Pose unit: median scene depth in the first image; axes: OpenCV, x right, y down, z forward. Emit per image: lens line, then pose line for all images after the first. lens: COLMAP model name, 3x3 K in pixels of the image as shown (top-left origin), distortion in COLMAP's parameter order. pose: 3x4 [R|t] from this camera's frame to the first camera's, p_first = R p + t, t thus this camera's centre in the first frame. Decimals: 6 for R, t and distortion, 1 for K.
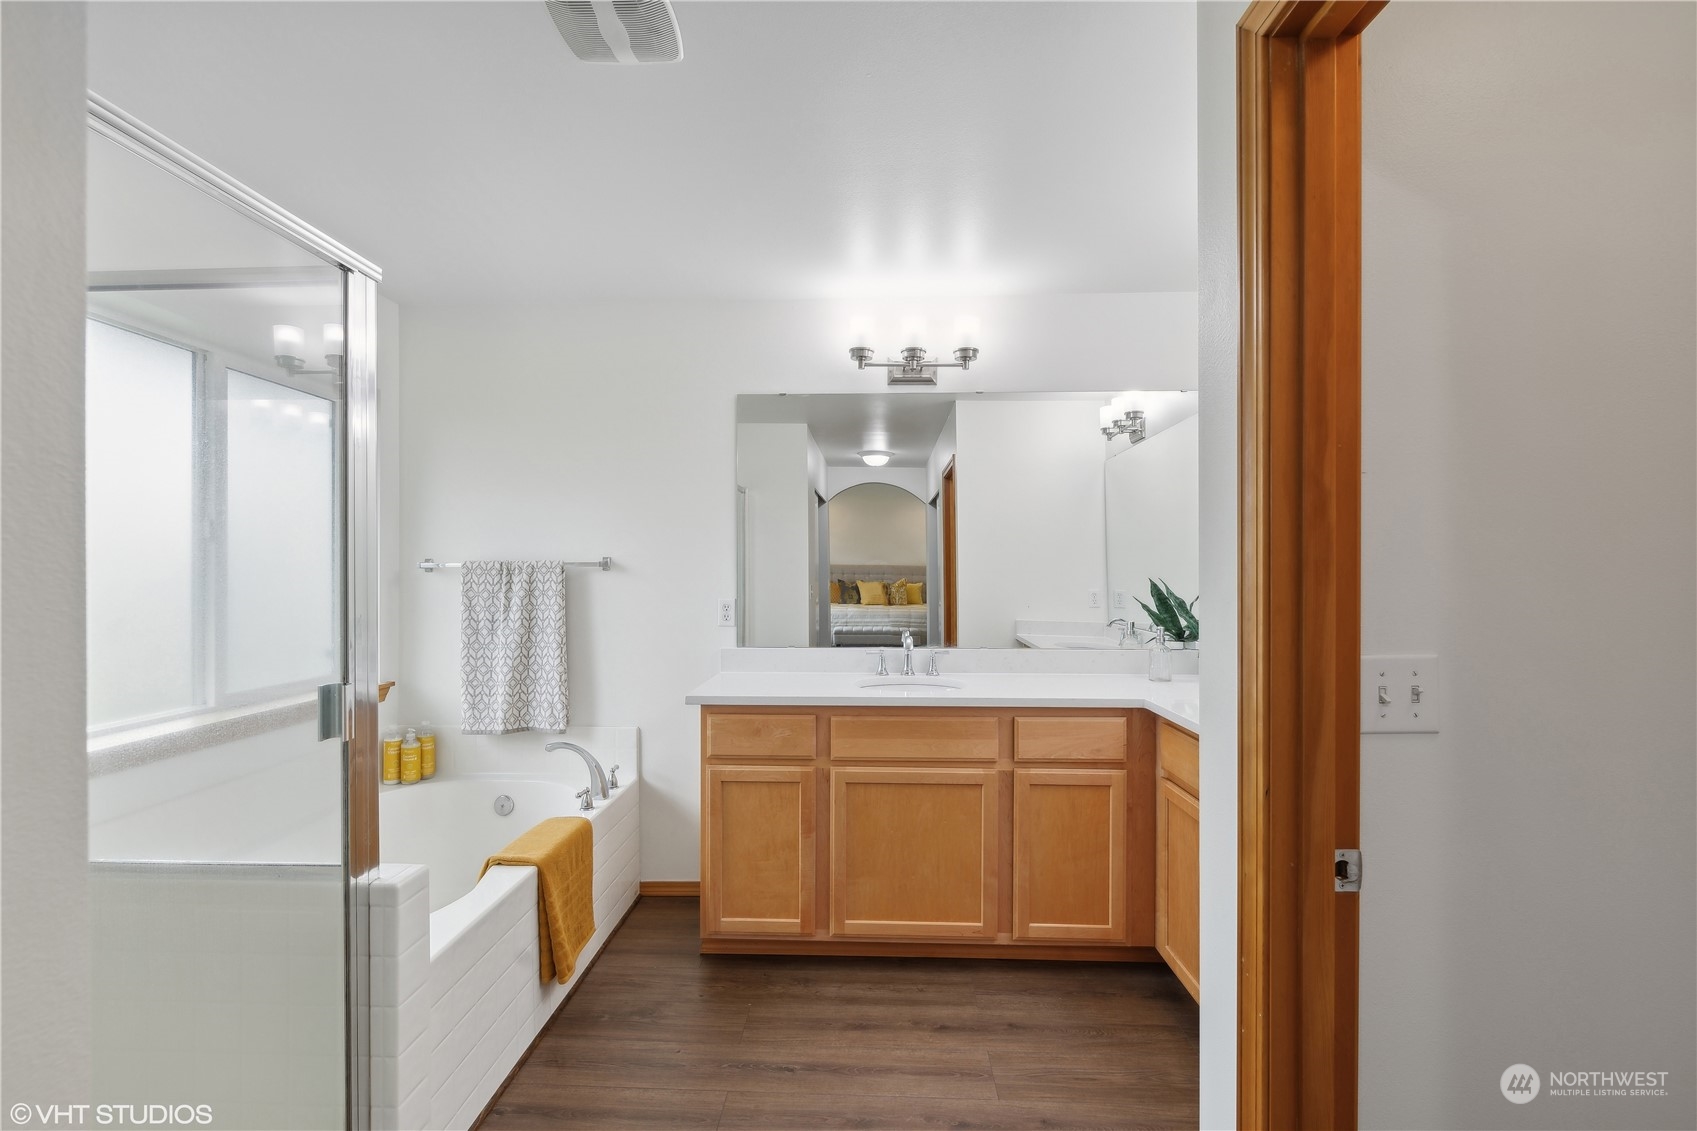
lens RADIAL K [[761.5, 0, 843.9], [0, 761.5, 567.0], [0, 0, 1]] dist [0.005467, -0.003421]
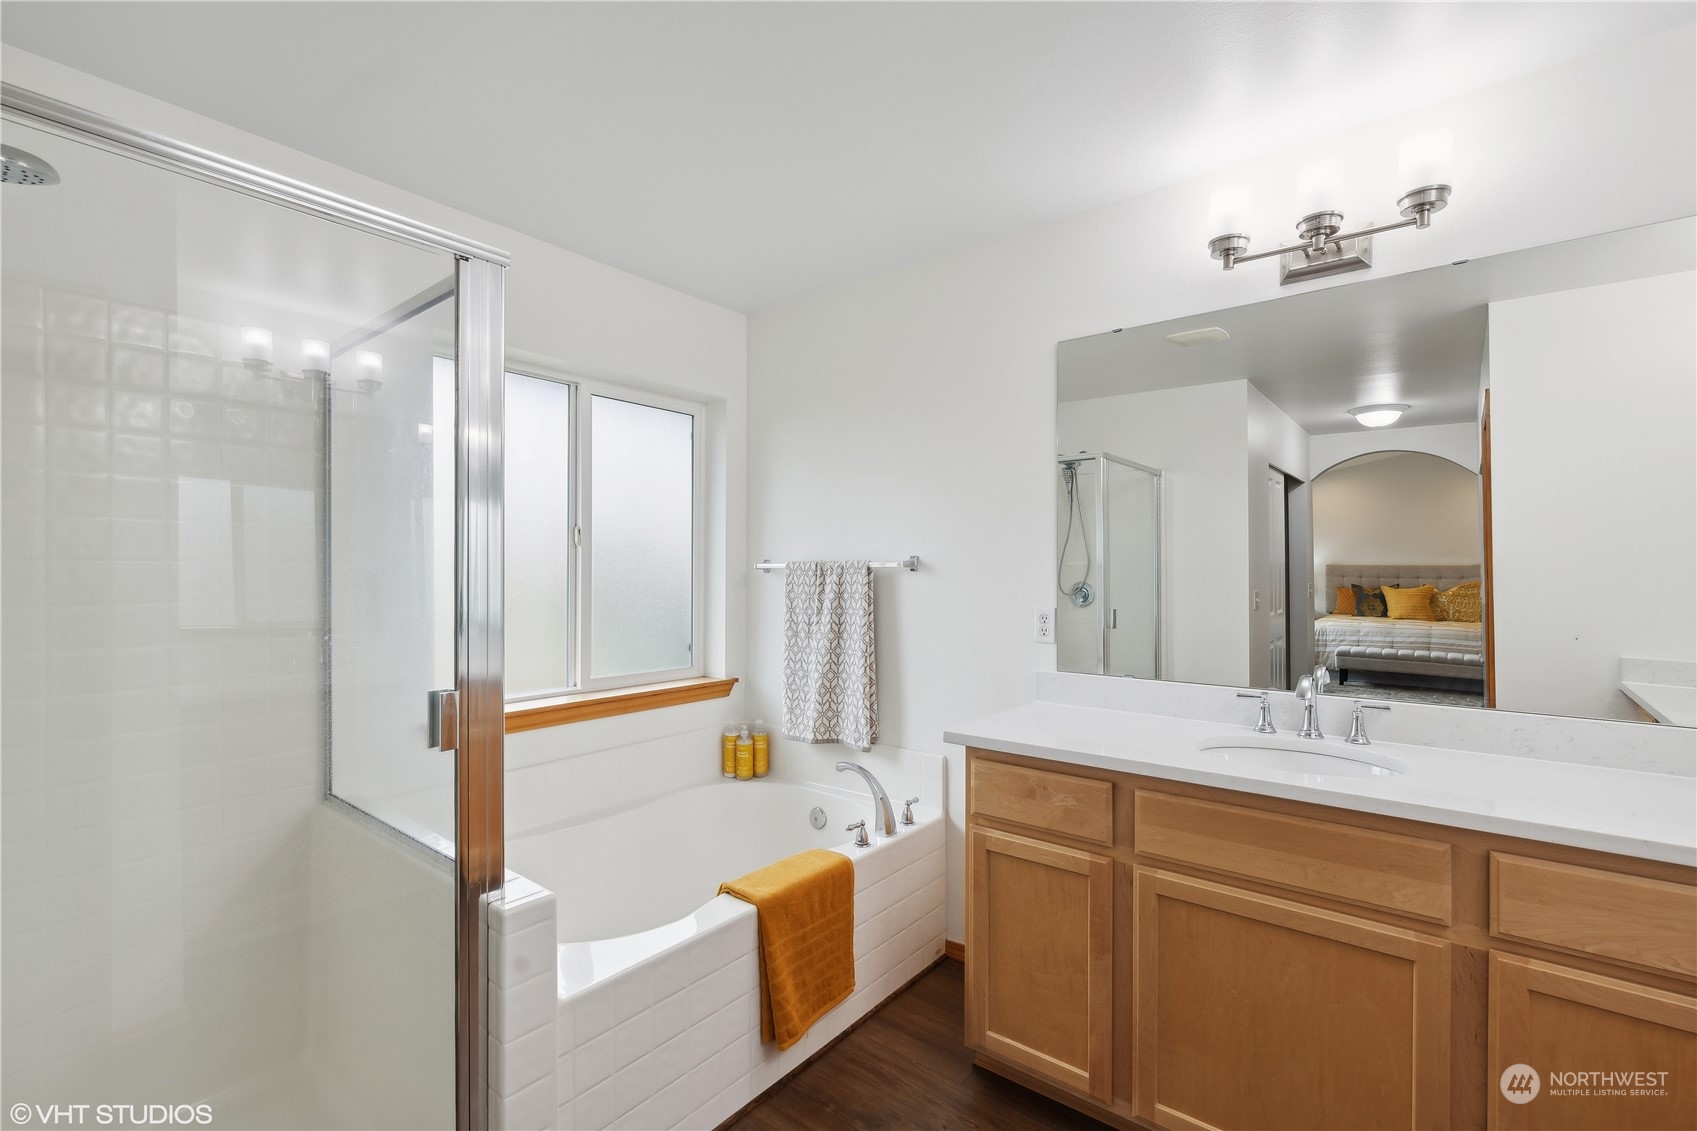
lens RADIAL K [[761.5, 0, 846.7], [0, 761.5, 569.2], [0, 0, 1]] dist [0.005467, -0.003421]
pose [[0.799207, -0.001774, -0.601053, 0.157164], [0.002095, 0.999998, -0.000165, 0.002249], [0.601052, -0.001127, 0.799209, 0.267129]]
